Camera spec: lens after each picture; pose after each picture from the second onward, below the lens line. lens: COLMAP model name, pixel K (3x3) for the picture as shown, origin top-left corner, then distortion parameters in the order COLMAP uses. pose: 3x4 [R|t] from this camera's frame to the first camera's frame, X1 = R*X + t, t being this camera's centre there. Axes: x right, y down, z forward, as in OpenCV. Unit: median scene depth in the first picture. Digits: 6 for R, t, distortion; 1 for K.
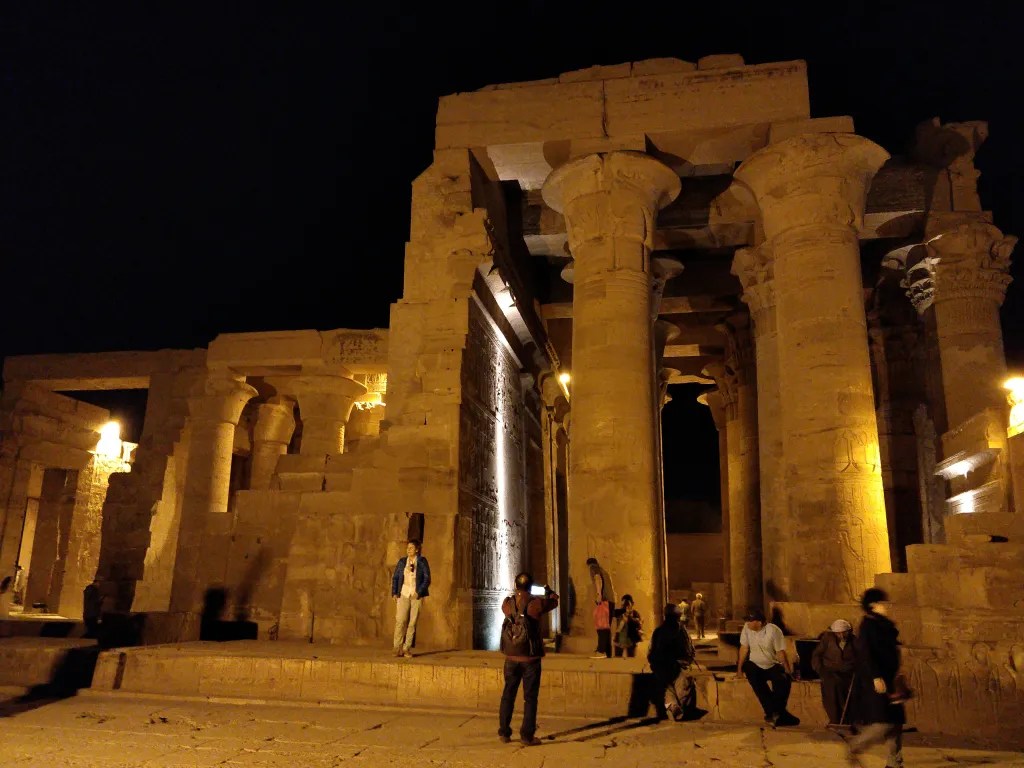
lens RADIAL K [[801.8, 0, 512.0], [0, 801.8, 384.0], [0, 0, 1]] dist [0.083161, -0.199173]
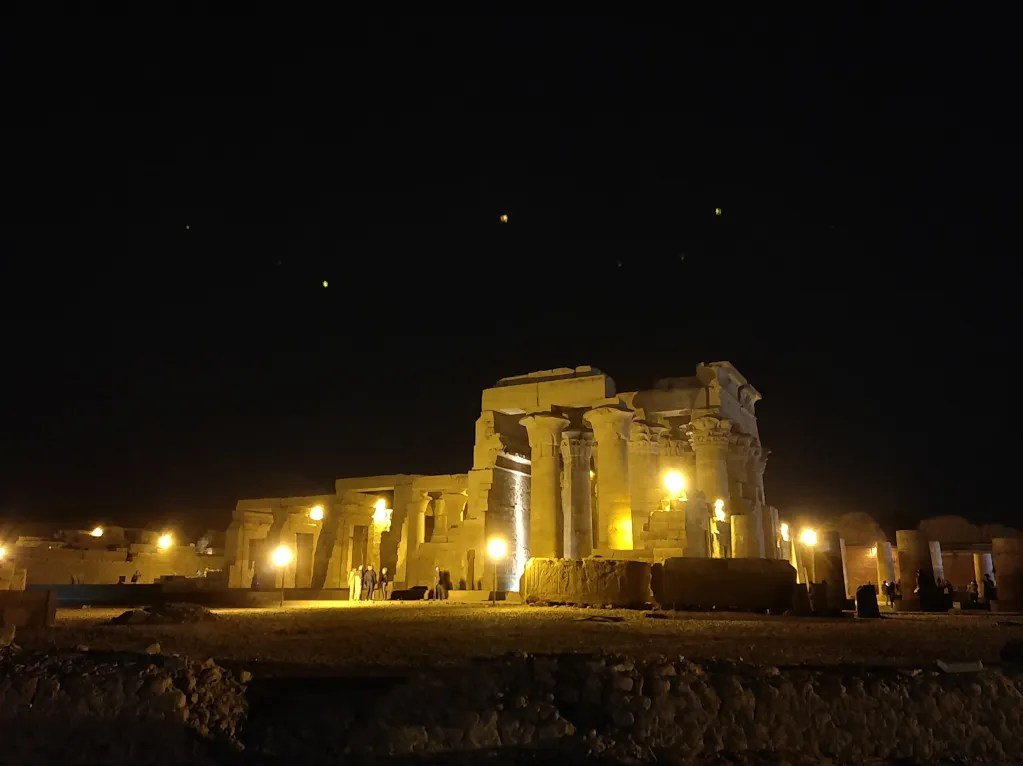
lens RADIAL K [[801.0, 0, 511.5], [0, 801.0, 383.0], [0, 0, 1]] dist [0.083161, -0.199173]
pose [[0.953837, -0.084577, -0.288171, 0.682051], [0.082987, 0.996392, -0.017756, -0.286806], [0.288633, -0.006978, 0.957414, -1.342799]]
